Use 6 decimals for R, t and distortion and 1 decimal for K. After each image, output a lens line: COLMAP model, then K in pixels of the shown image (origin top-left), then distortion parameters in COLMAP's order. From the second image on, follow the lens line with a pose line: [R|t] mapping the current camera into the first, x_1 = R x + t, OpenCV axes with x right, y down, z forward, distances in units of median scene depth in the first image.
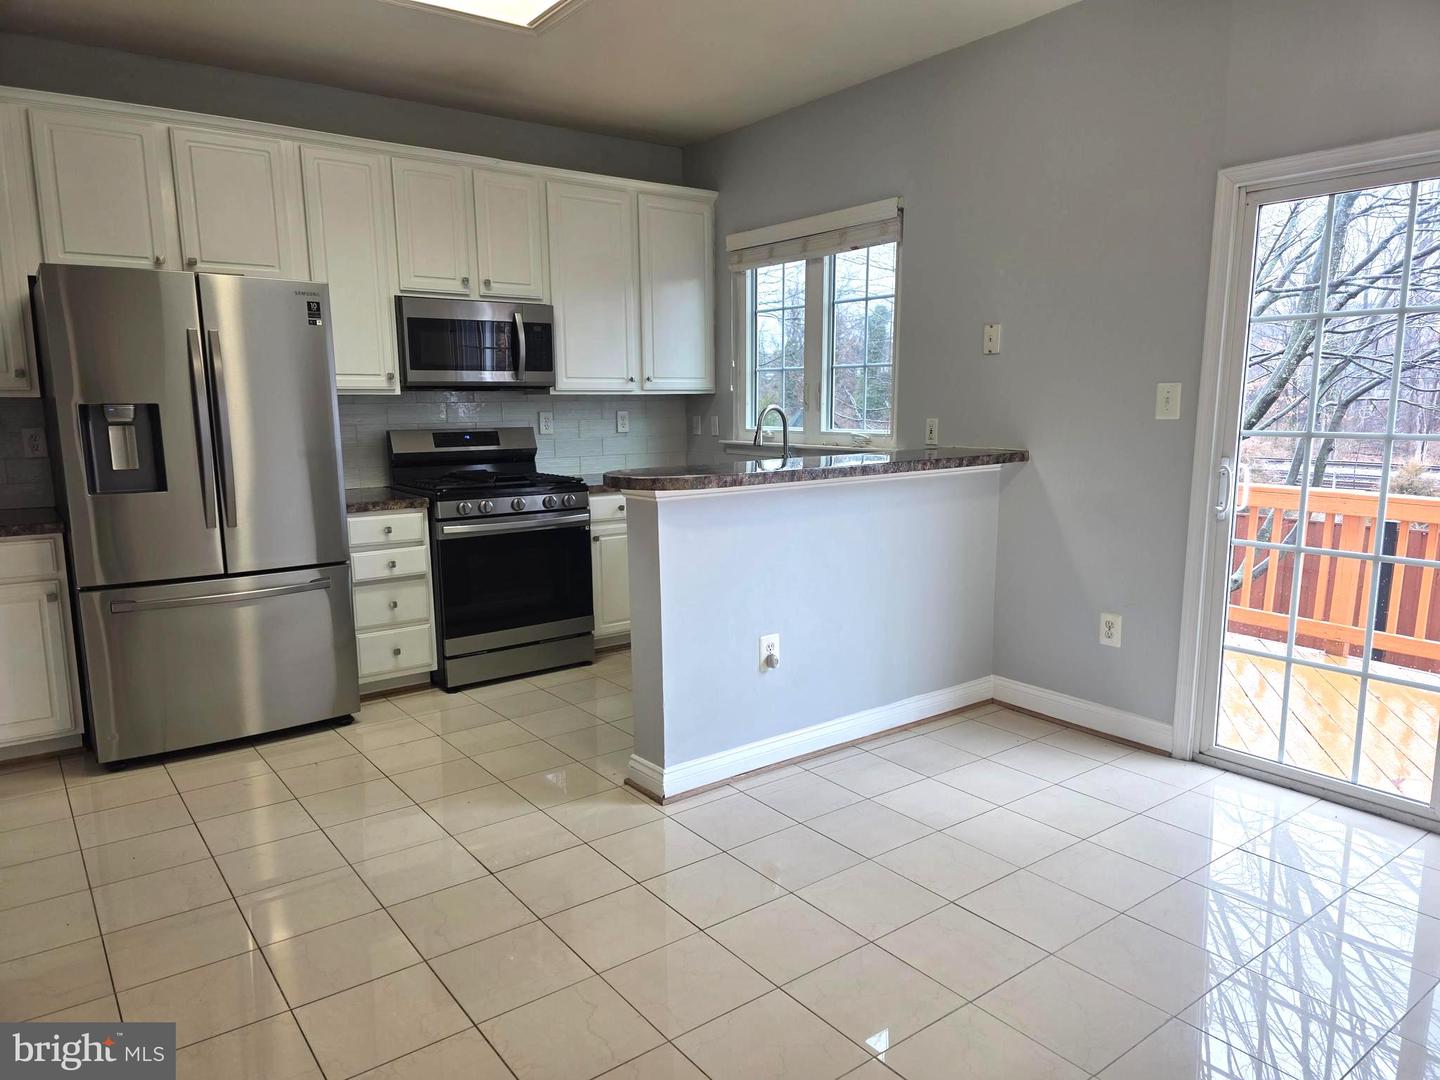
lens RADIAL K [[970.6, 0, 720.0], [0, 970.6, 540.0], [0, 0, 1]] dist [0.123276, -0.133848]
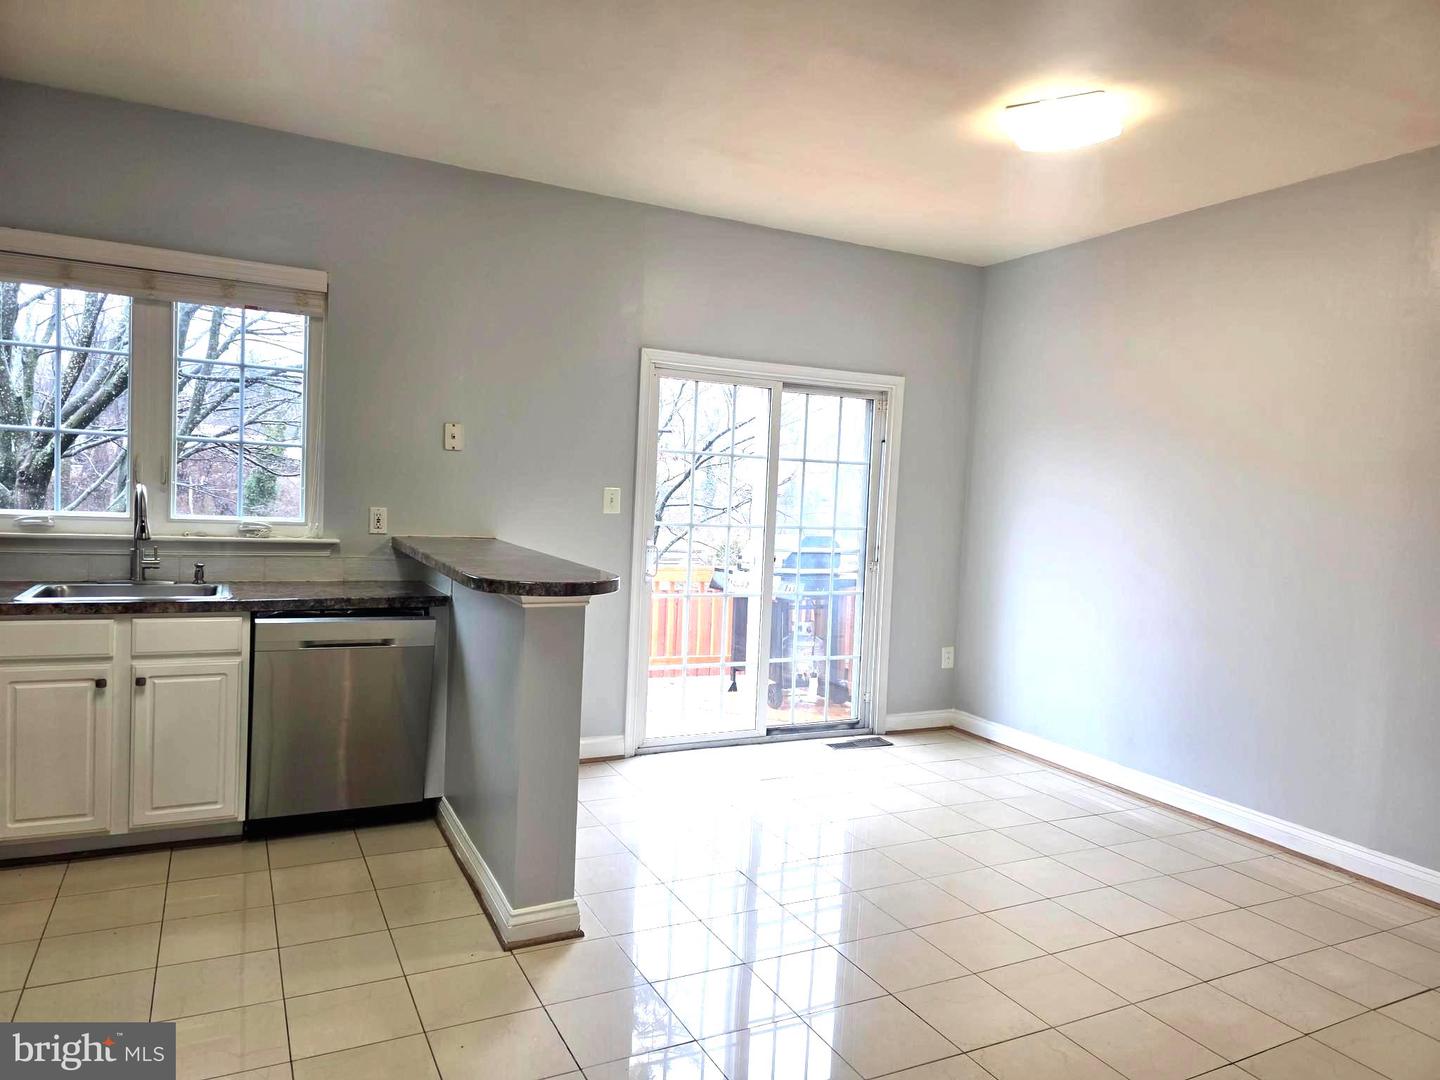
lens RADIAL K [[965.9, 0, 731.9], [0, 965.9, 543.7], [0, 0, 1]] dist [0.001275, -0.003012]
pose [[0.159213, -0.039002, 0.986474, -0.758602], [0.093522, 0.995322, 0.024258, -0.087726], [-0.982805, 0.088395, 0.162115, 0.559396]]
